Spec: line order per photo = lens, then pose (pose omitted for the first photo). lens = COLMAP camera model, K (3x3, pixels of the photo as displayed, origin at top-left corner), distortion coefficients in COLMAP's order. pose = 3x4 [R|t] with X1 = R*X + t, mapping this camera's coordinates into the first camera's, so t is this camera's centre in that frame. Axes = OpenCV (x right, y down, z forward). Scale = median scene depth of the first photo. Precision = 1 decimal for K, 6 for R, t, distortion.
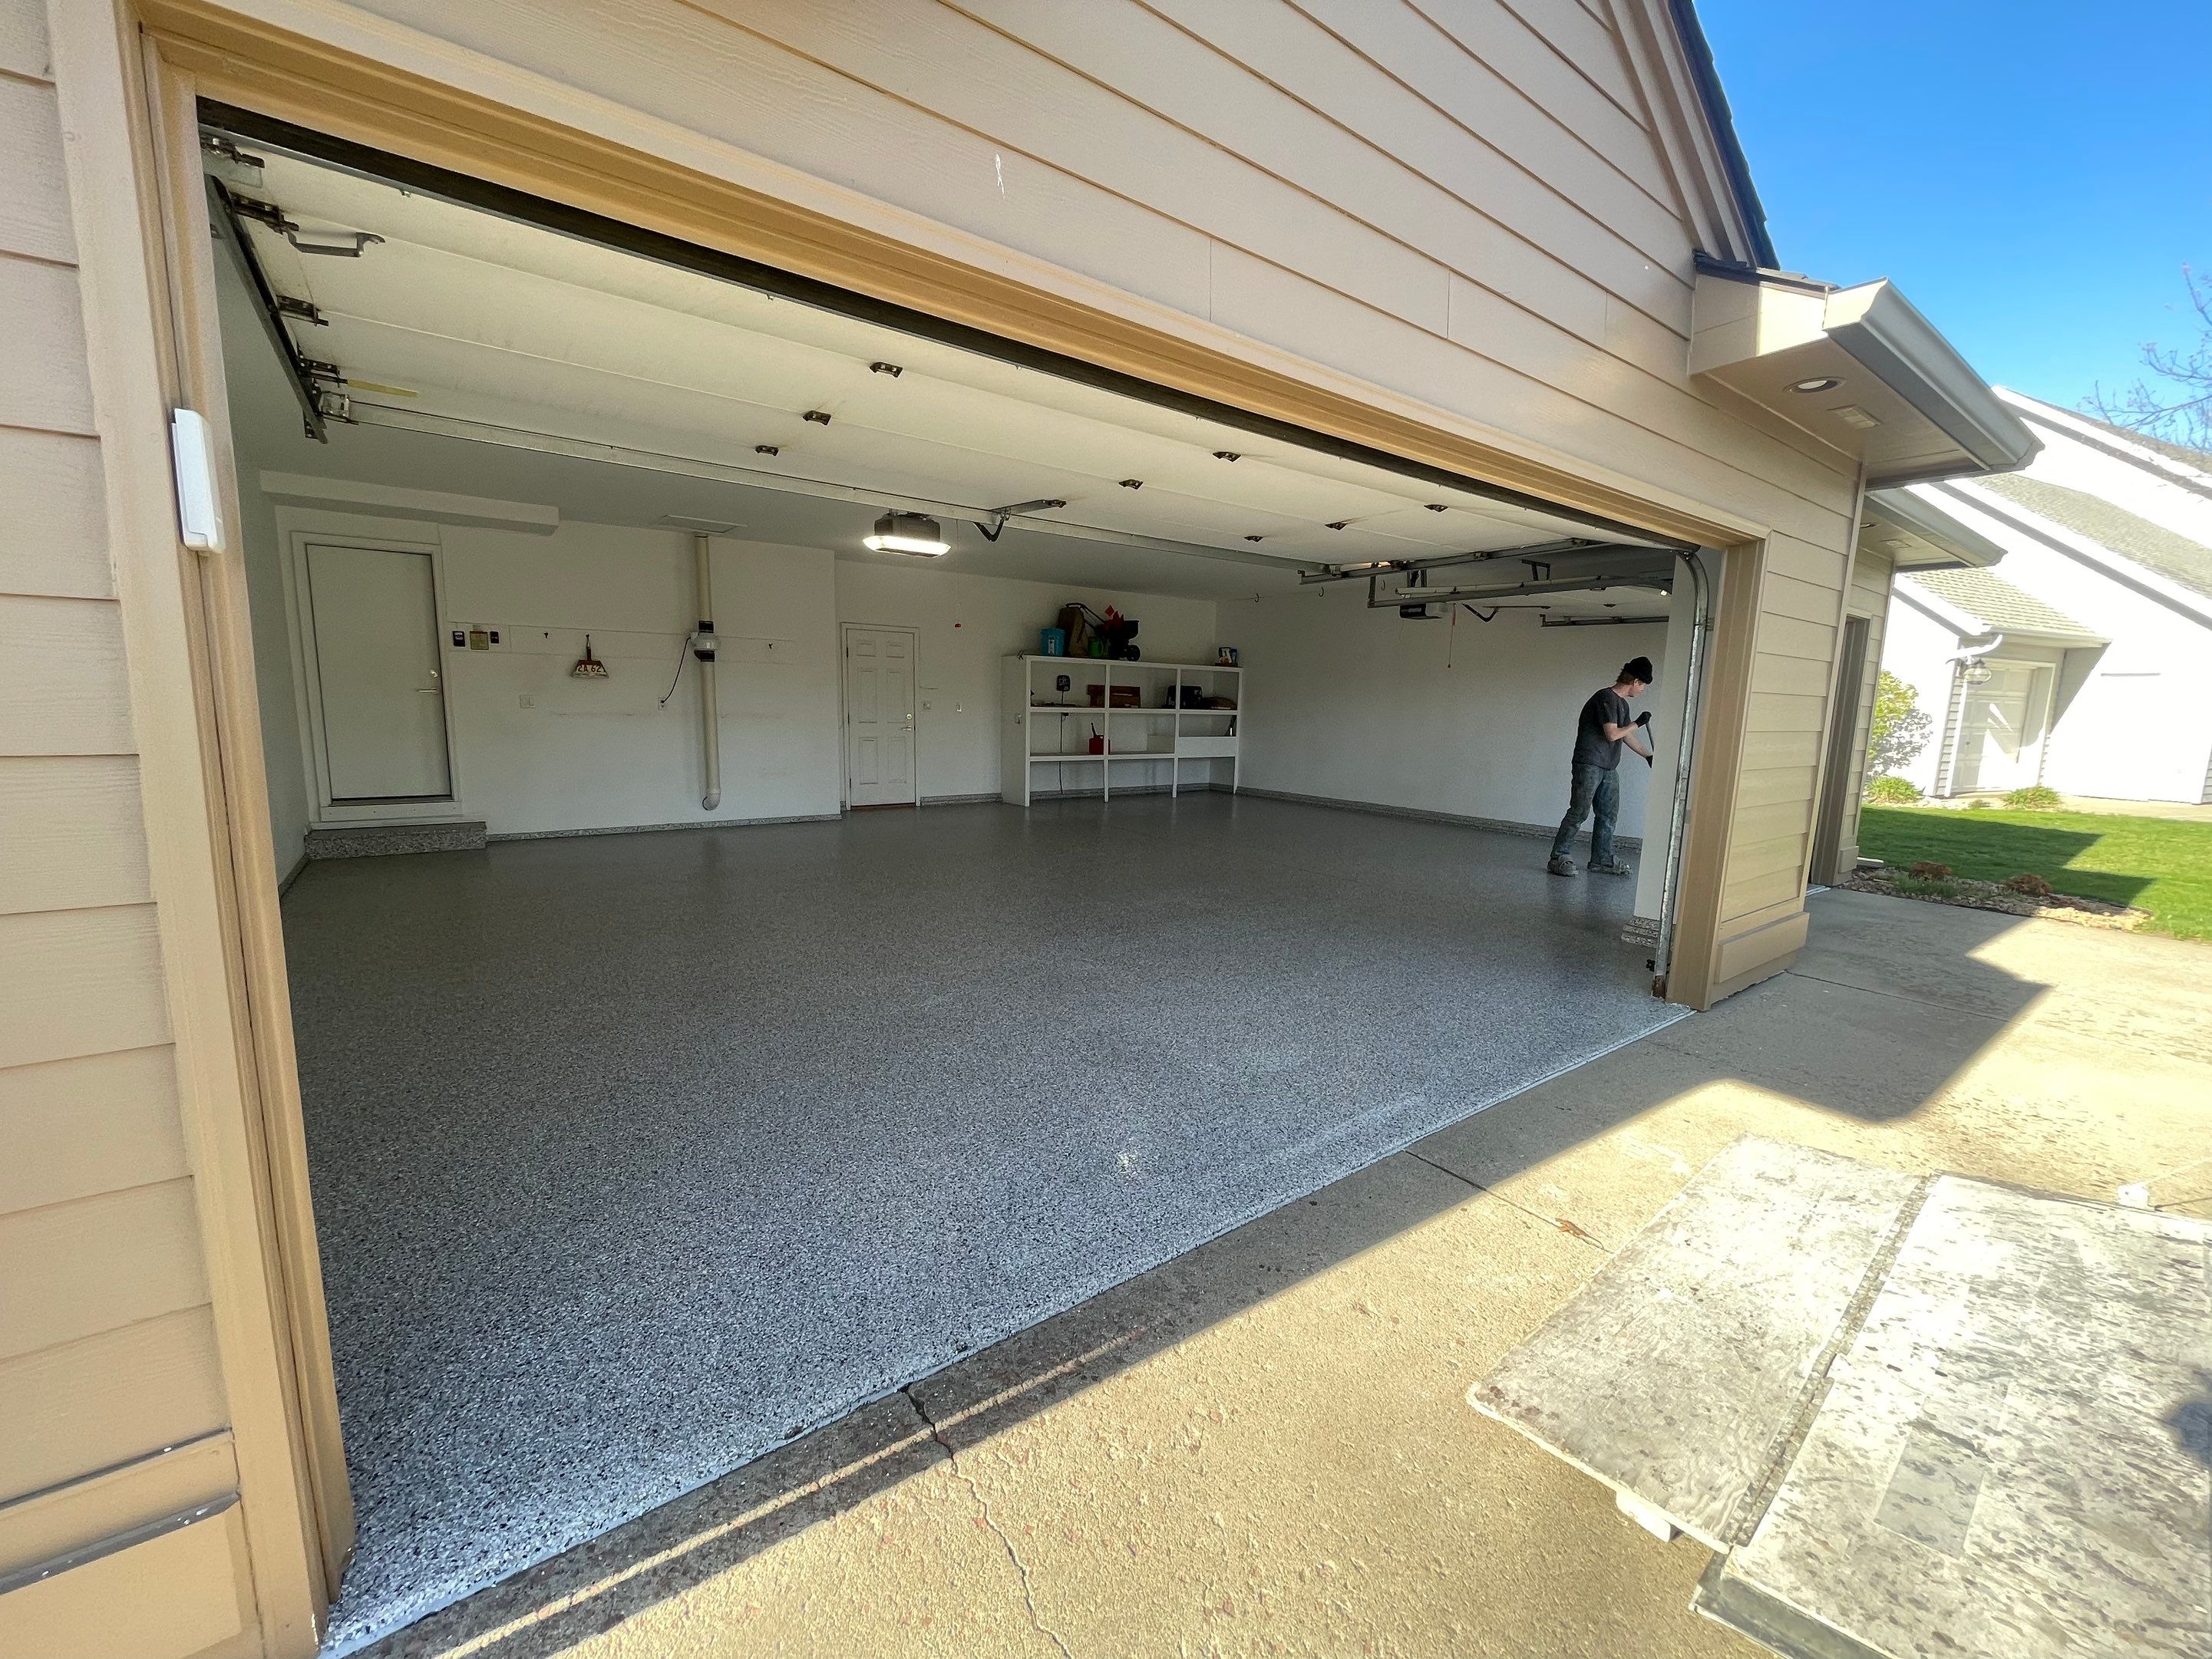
lens RADIAL K [[888.2, 0, 1105.5], [0, 888.2, 829.8], [0, 0, 1]] dist [-0.003915, -0.000030]
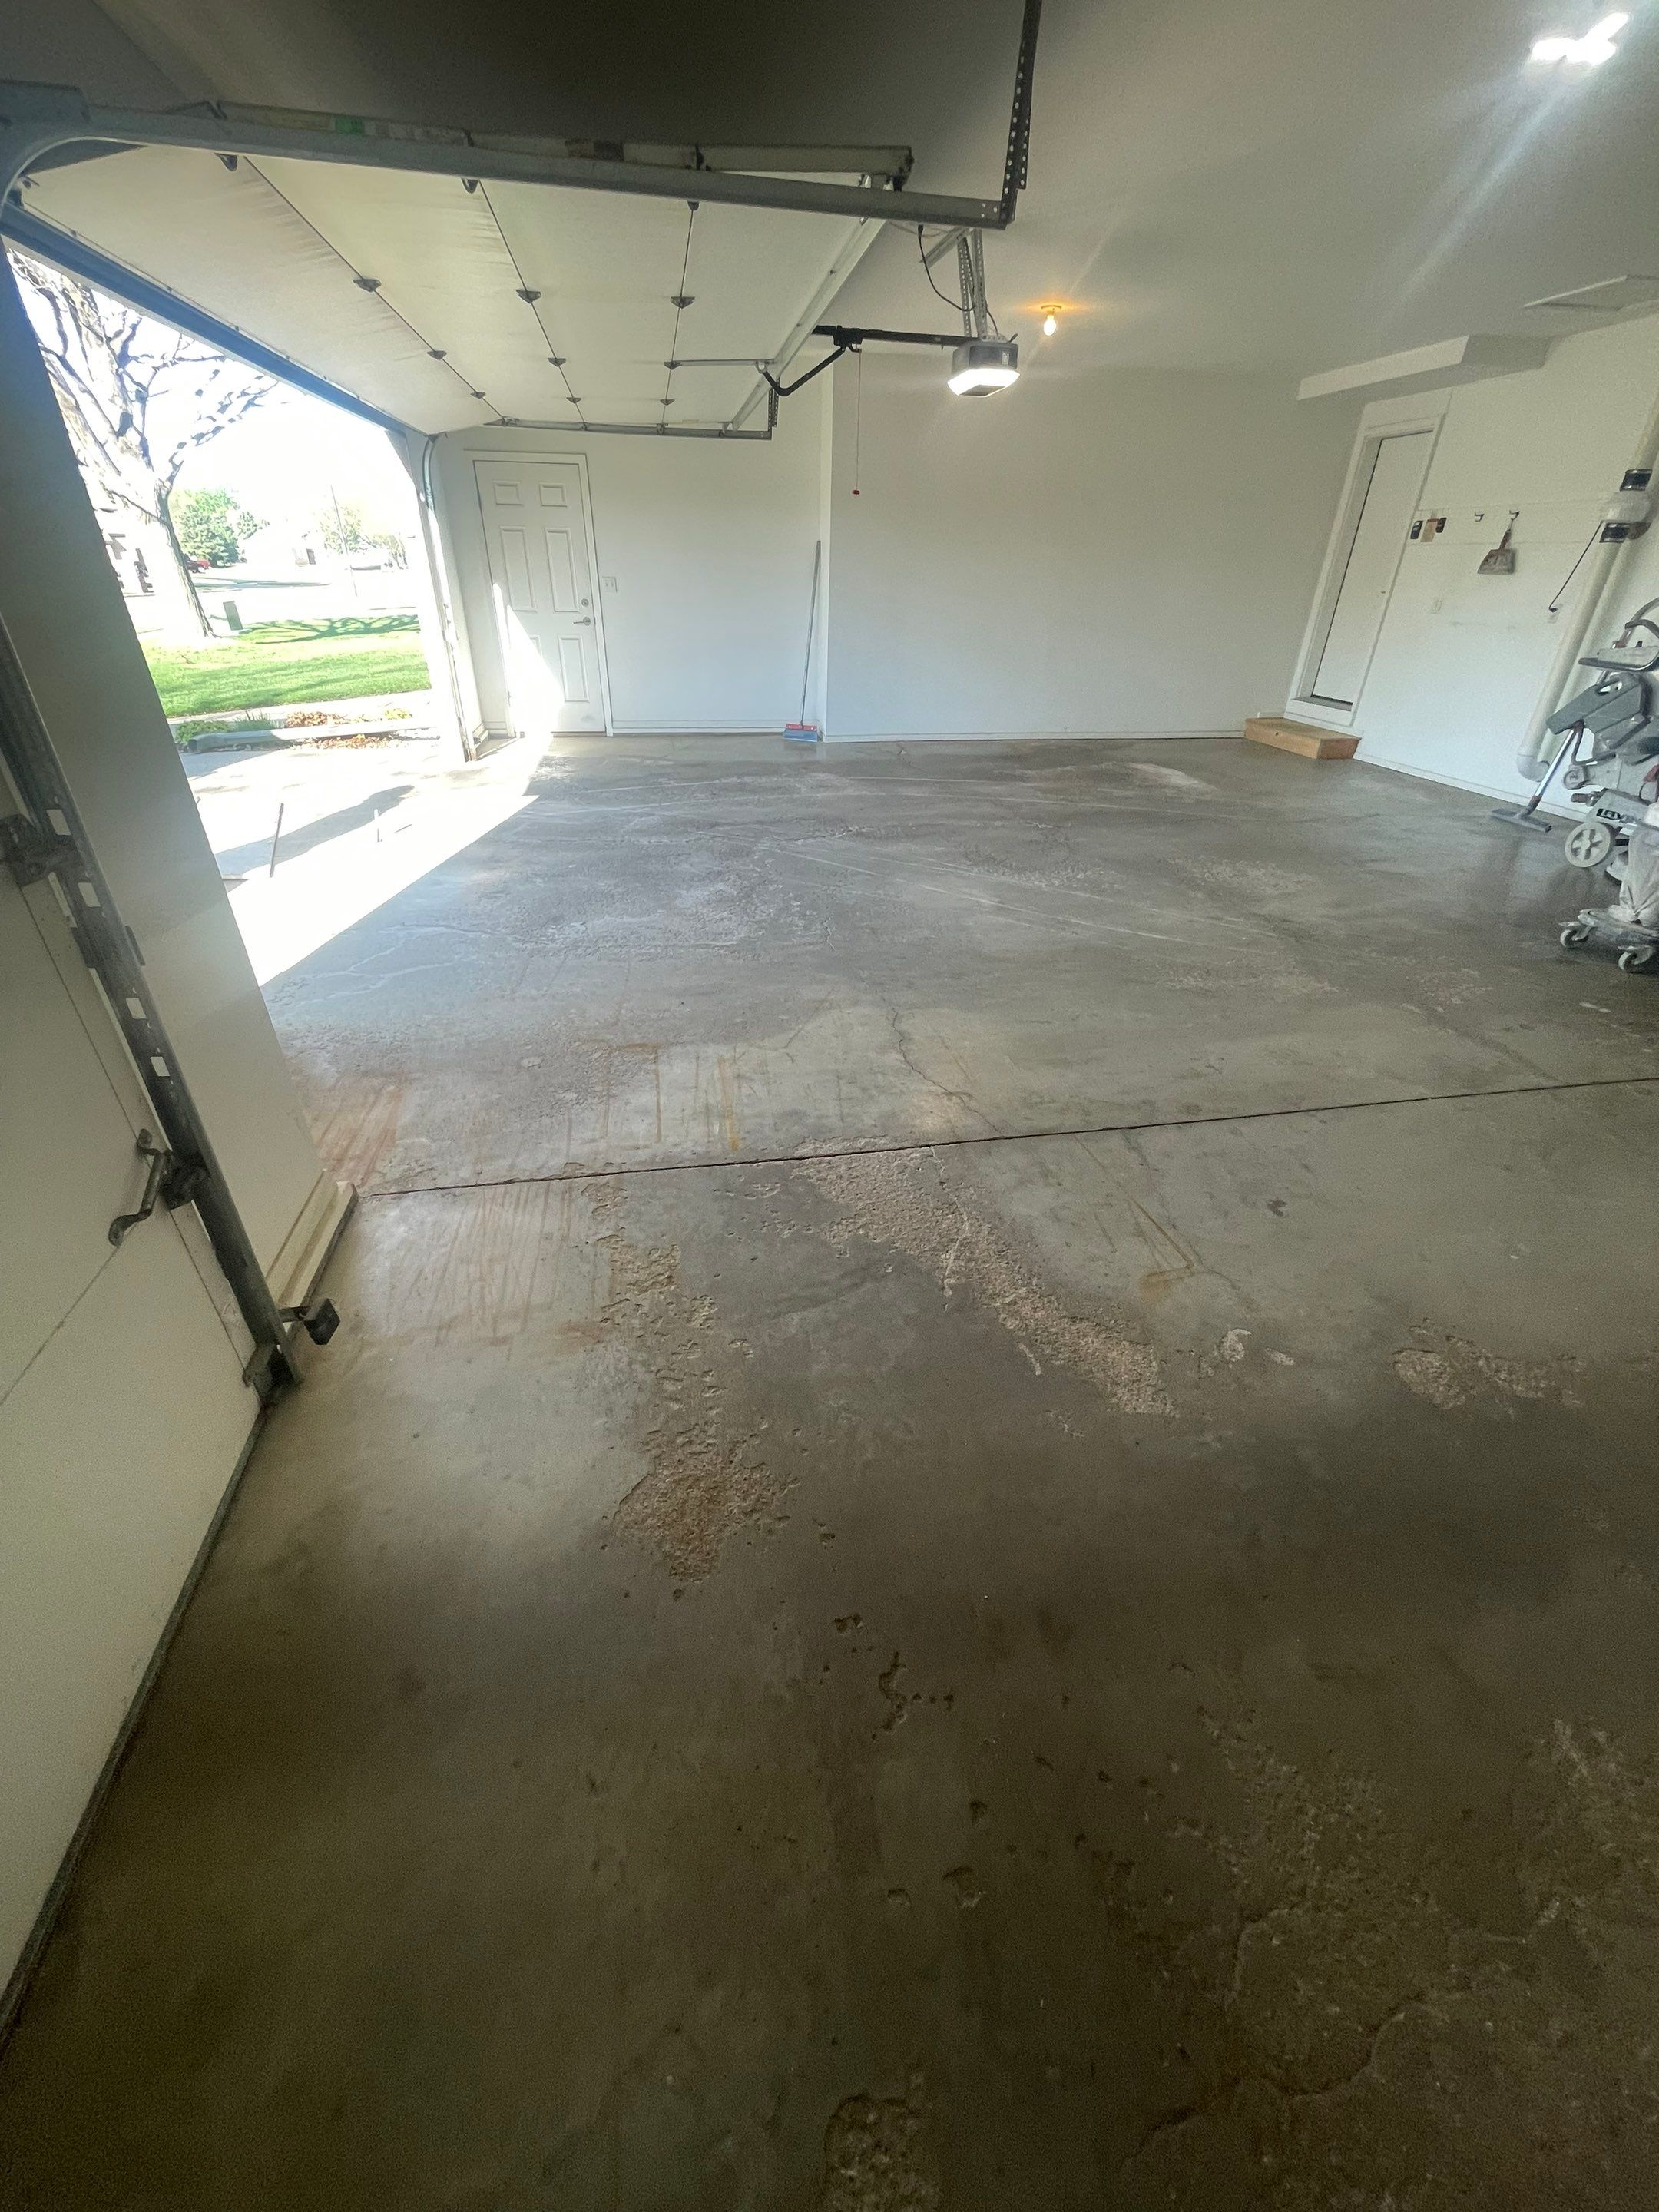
lens RADIAL K [[888.3, 0, 830.2], [0, 888.3, 1101.1], [0, 0, 1]] dist [-0.003915, -0.000030]
pose [[-0.442446, 0.442510, -0.780016, 0.530619], [-0.158011, 0.817708, 0.553521, -0.127270], [0.882765, 0.368155, -0.291871, 0.863693]]
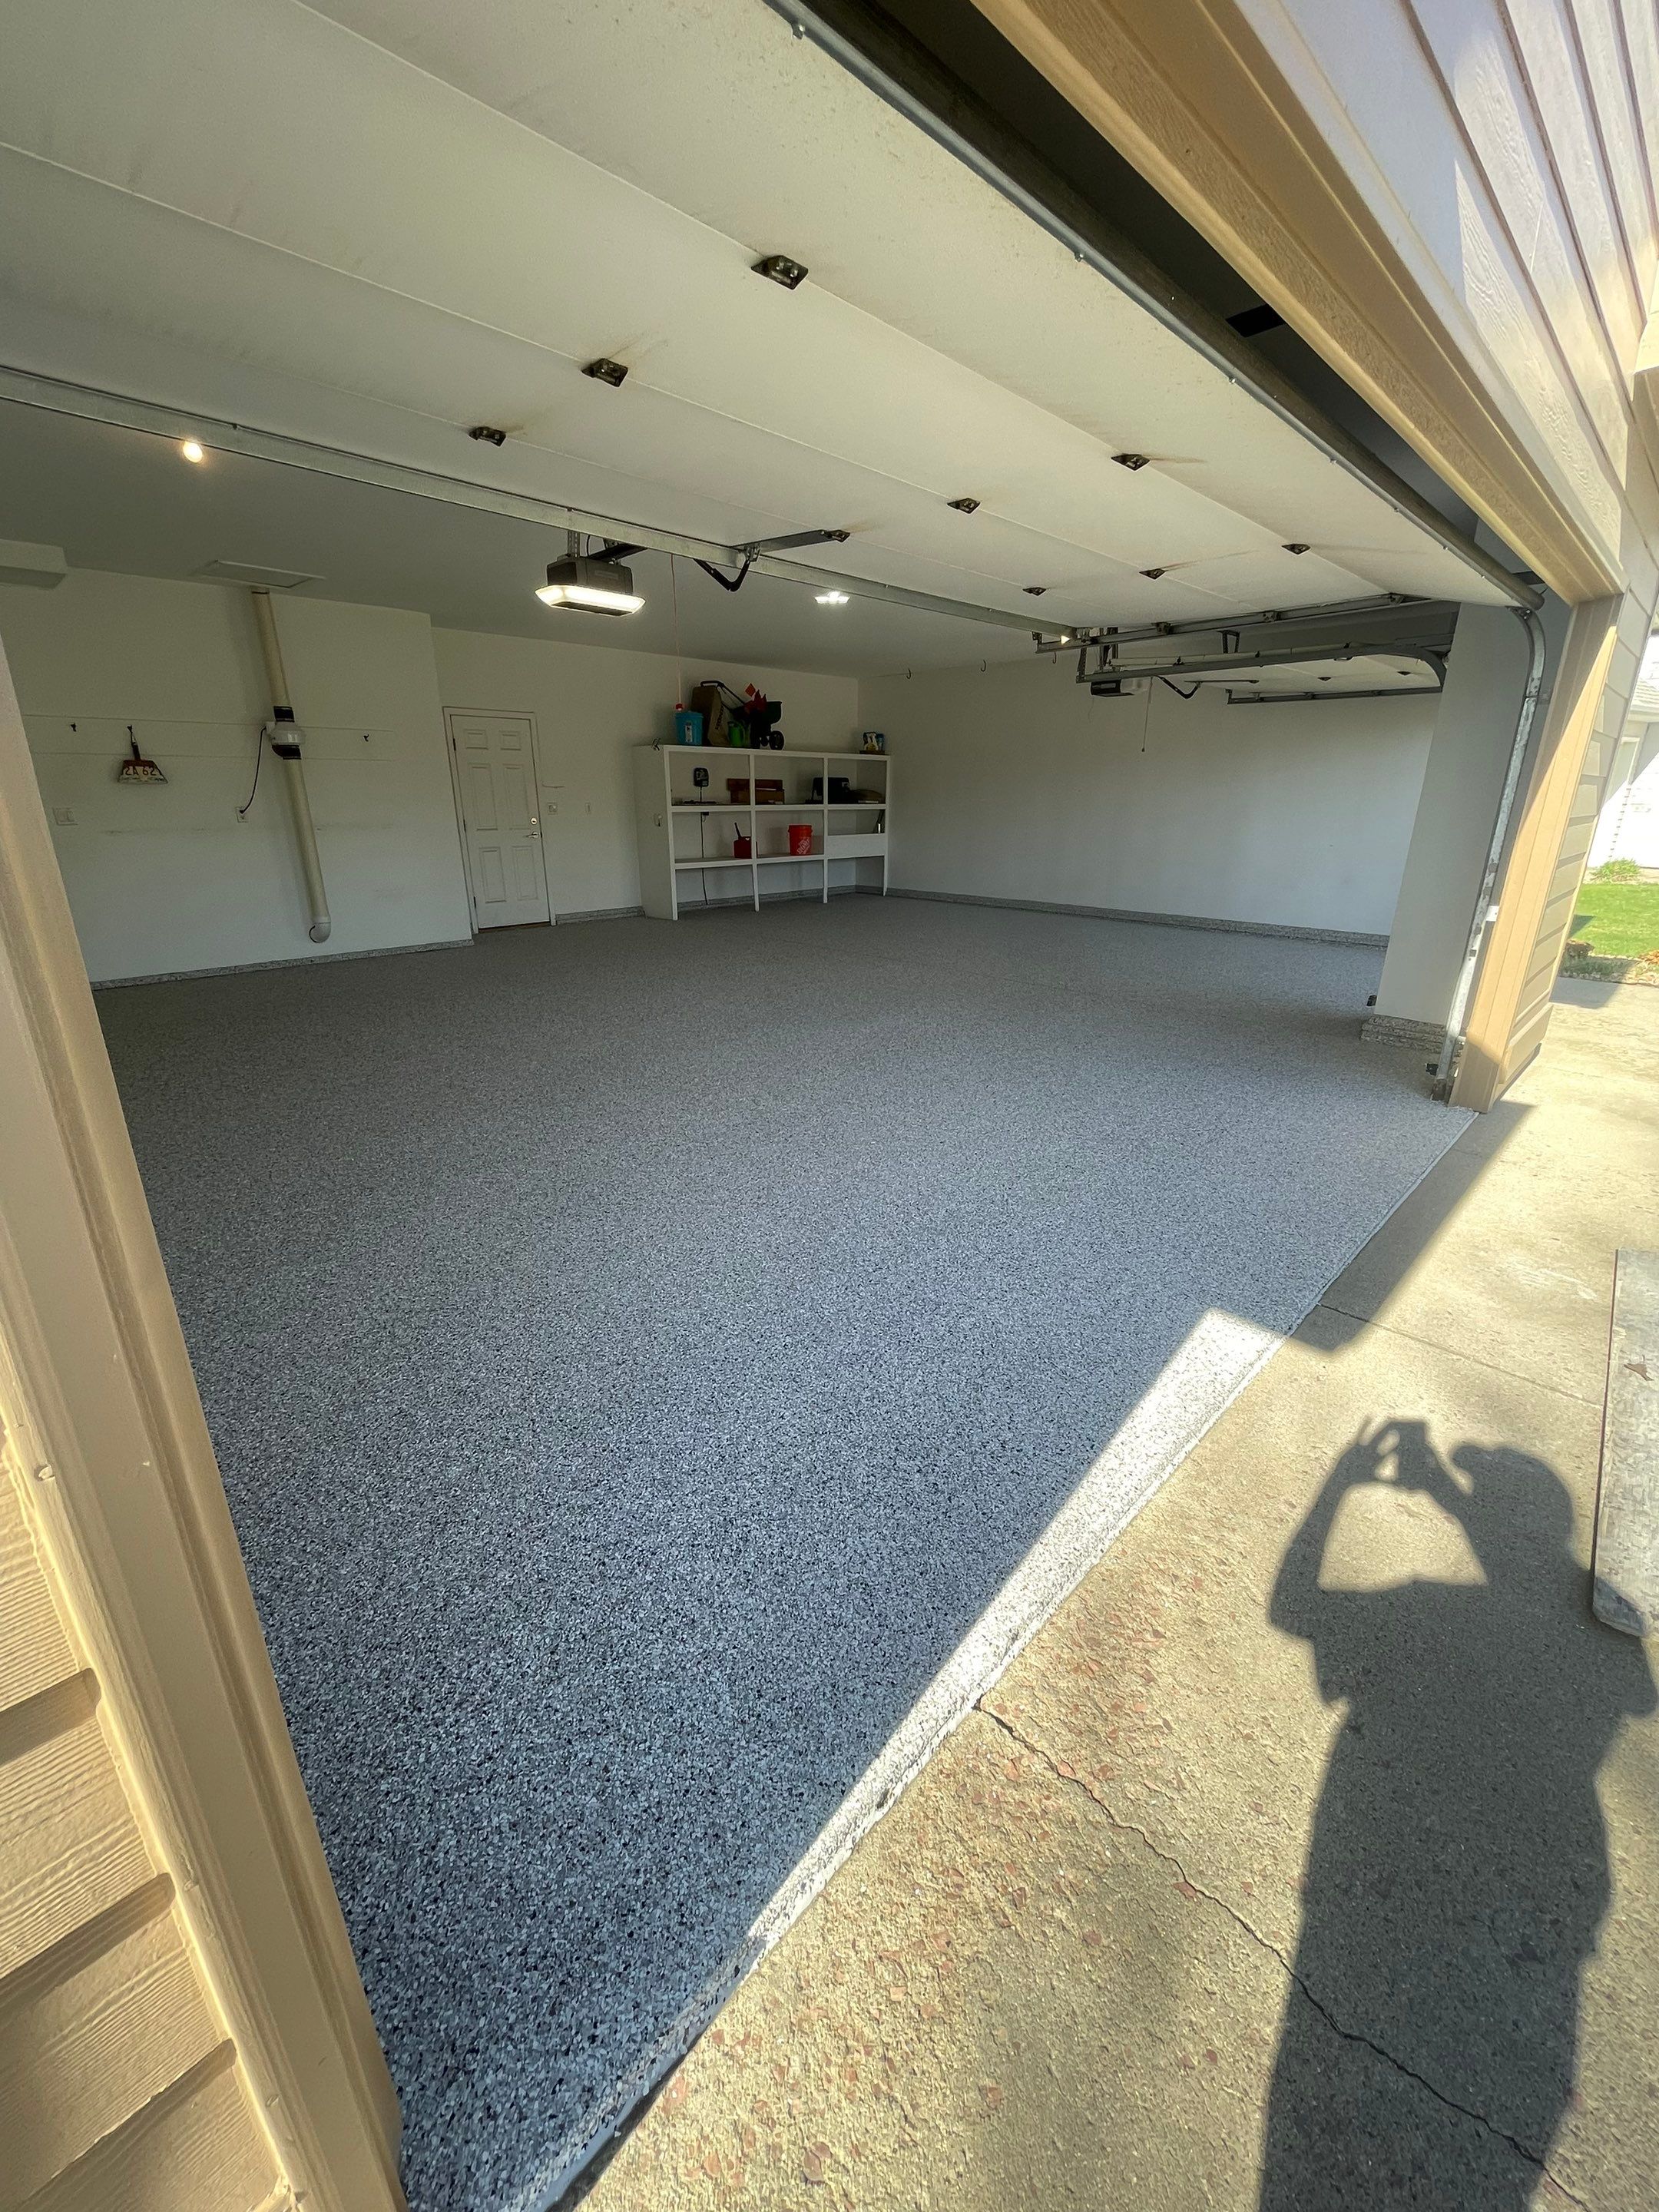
lens RADIAL K [[888.3, 0, 826.8], [0, 888.3, 1102.6], [0, 0, 1]] dist [-0.003915, -0.000030]
pose [[0.988237, -0.070336, 0.135796, -0.097464], [0.043282, 0.980291, 0.192760, -0.015552], [-0.146677, -0.184615, 0.971804, 0.075515]]
